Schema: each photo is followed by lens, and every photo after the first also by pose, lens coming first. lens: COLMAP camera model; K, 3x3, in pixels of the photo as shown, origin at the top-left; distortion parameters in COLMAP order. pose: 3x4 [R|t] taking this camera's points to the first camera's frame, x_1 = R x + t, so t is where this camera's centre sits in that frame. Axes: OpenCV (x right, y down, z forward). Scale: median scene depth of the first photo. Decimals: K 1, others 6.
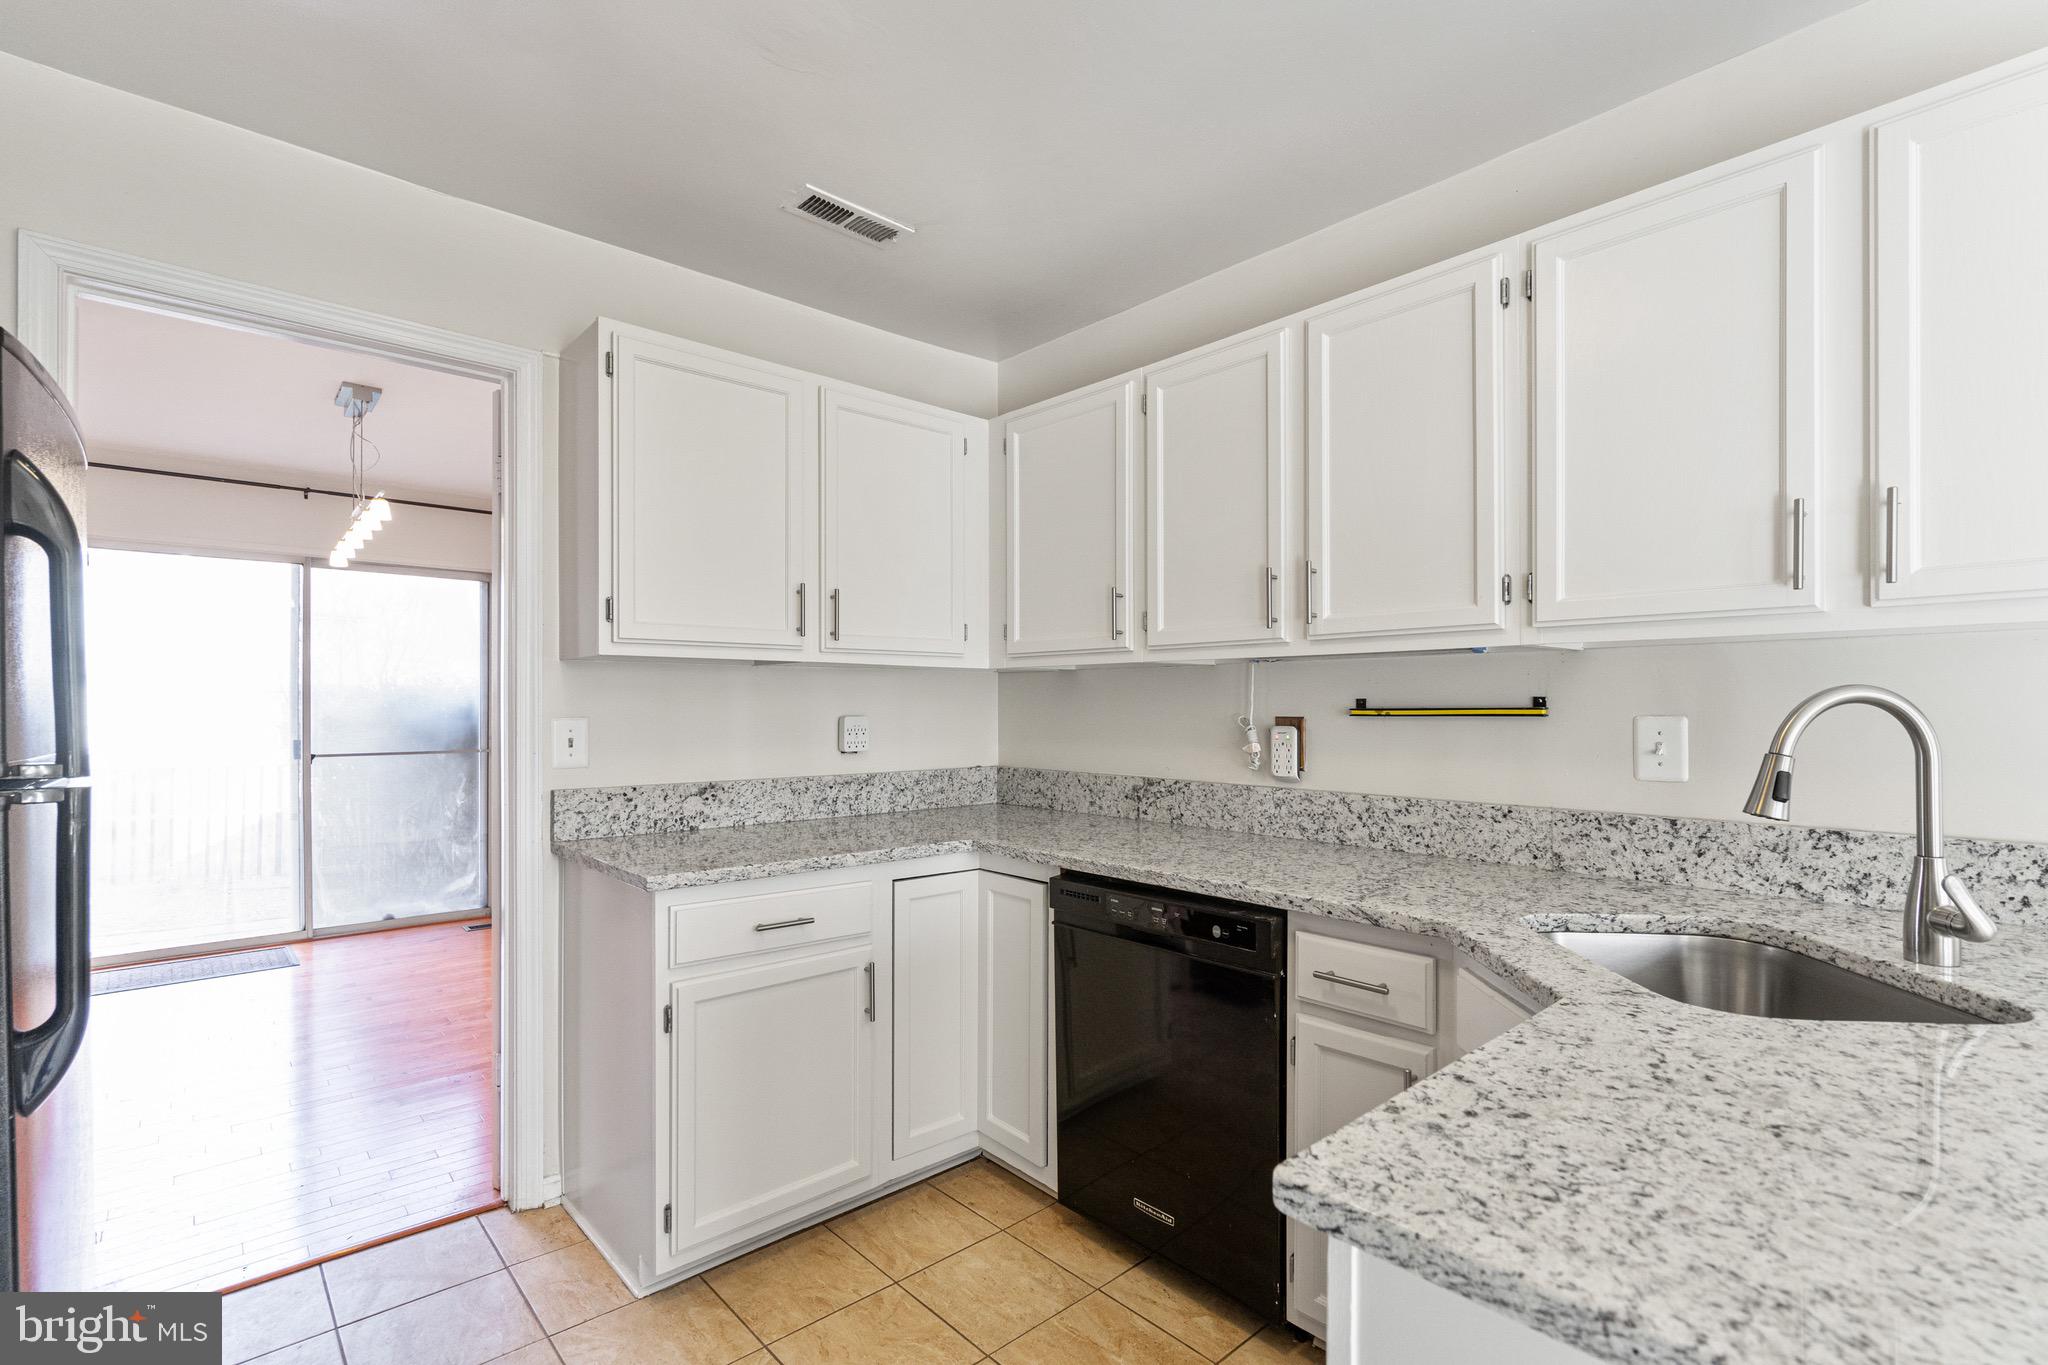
lens RADIAL K [[930.3, 0, 1015.2], [0, 930.3, 708.0], [0, 0, 1]] dist [-0.002867, -0.000069]
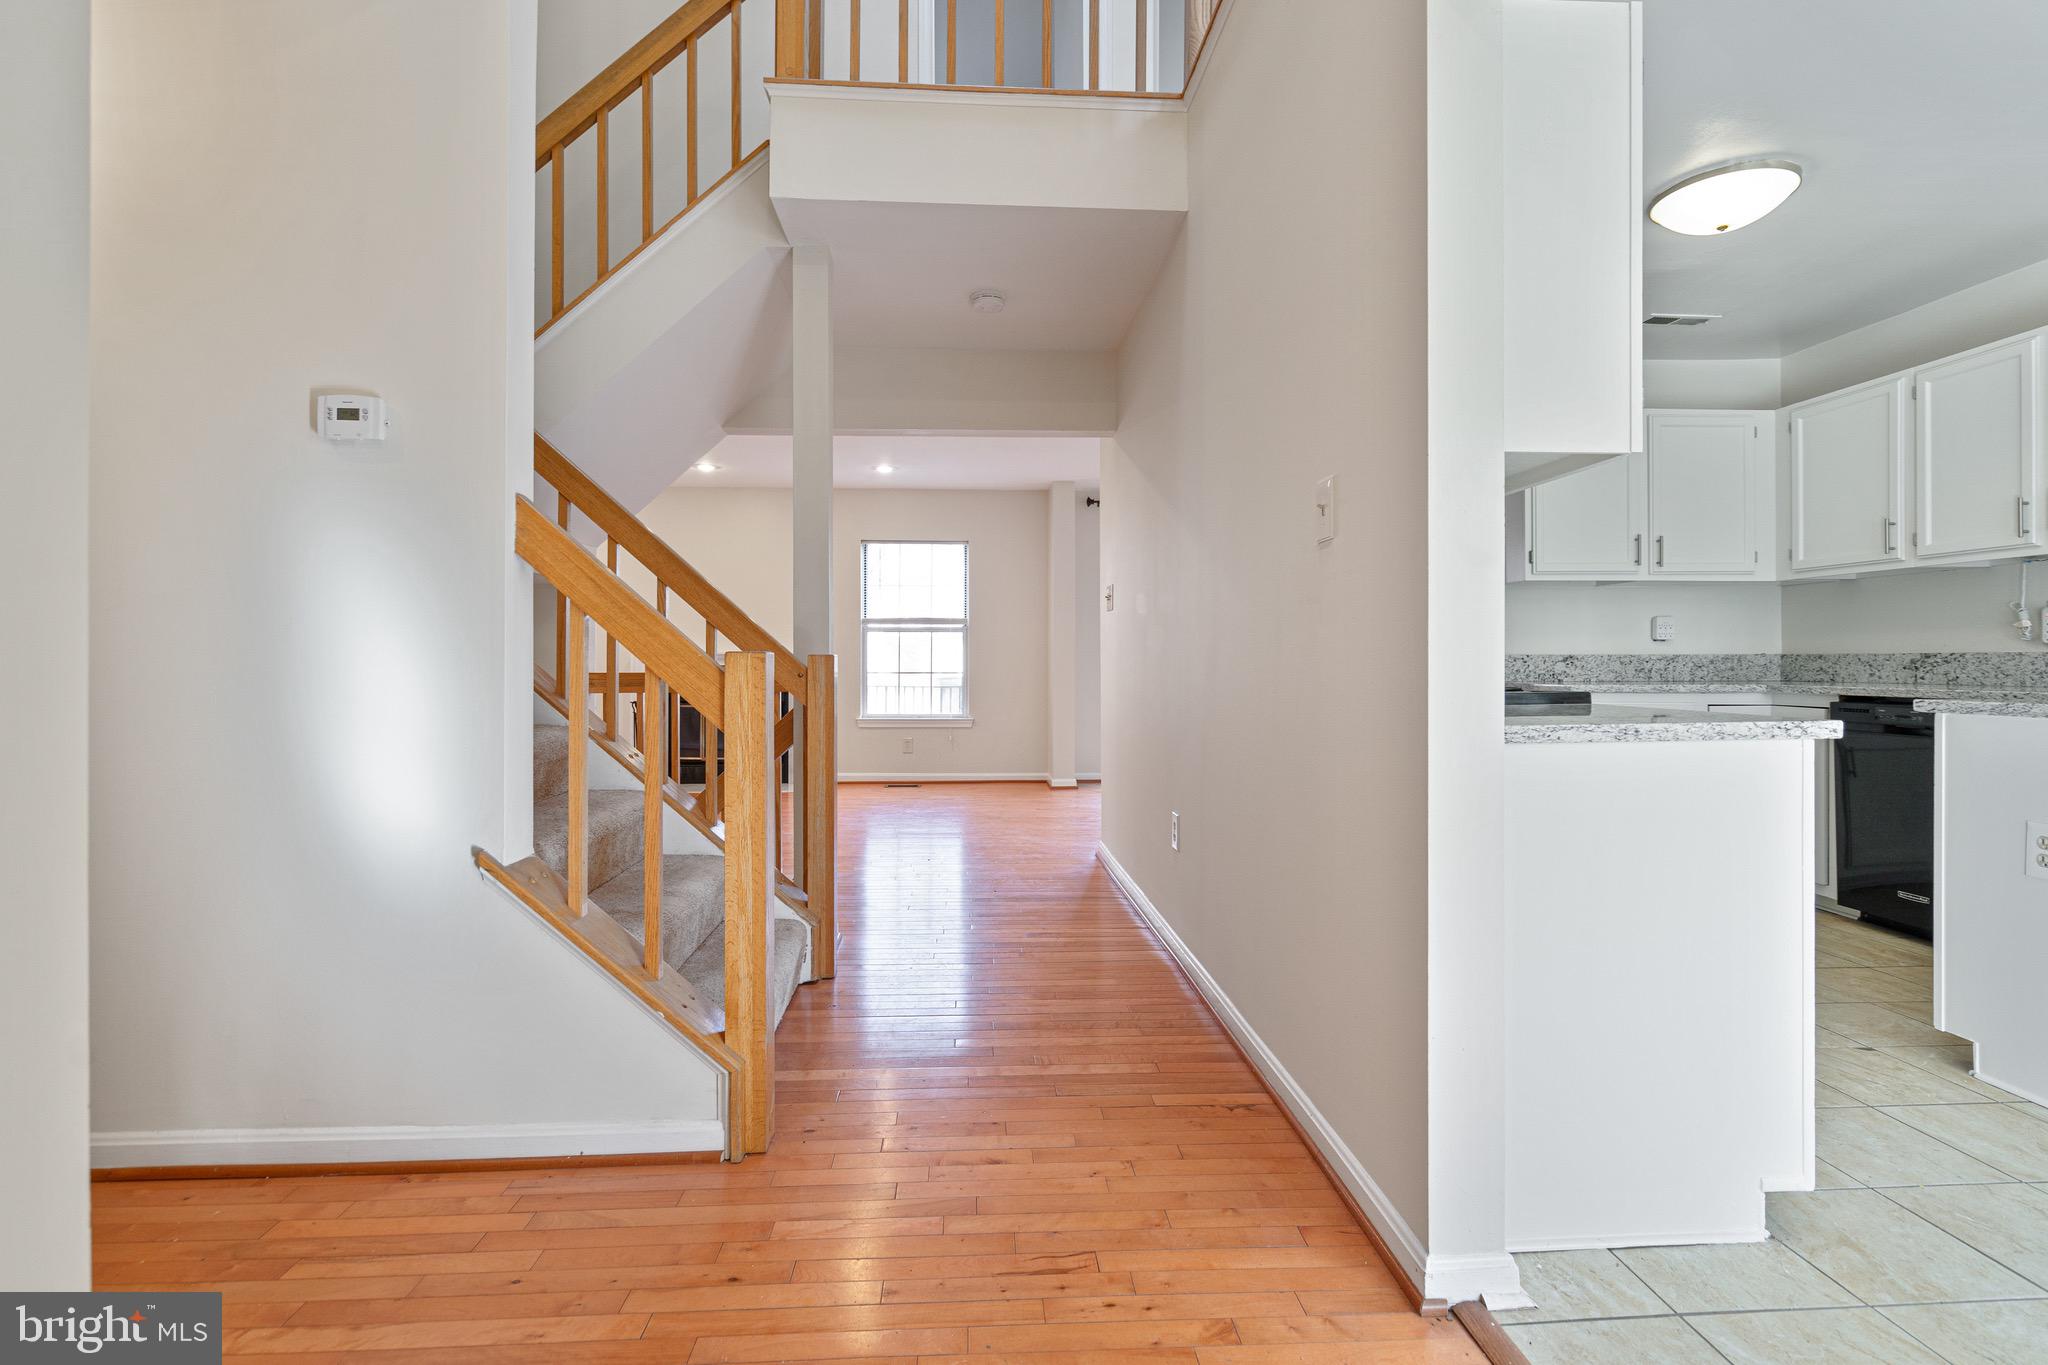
lens RADIAL K [[944.2, 0, 1017.7], [0, 944.2, 664.8], [0, 0, 1]] dist [0.000272, 0.000574]
pose [[0.779210, -0.001687, -0.626760, -0.032089], [0.002450, 0.999997, 0.000354, 0.104752], [0.626758, -0.001812, 0.779212, -1.093015]]
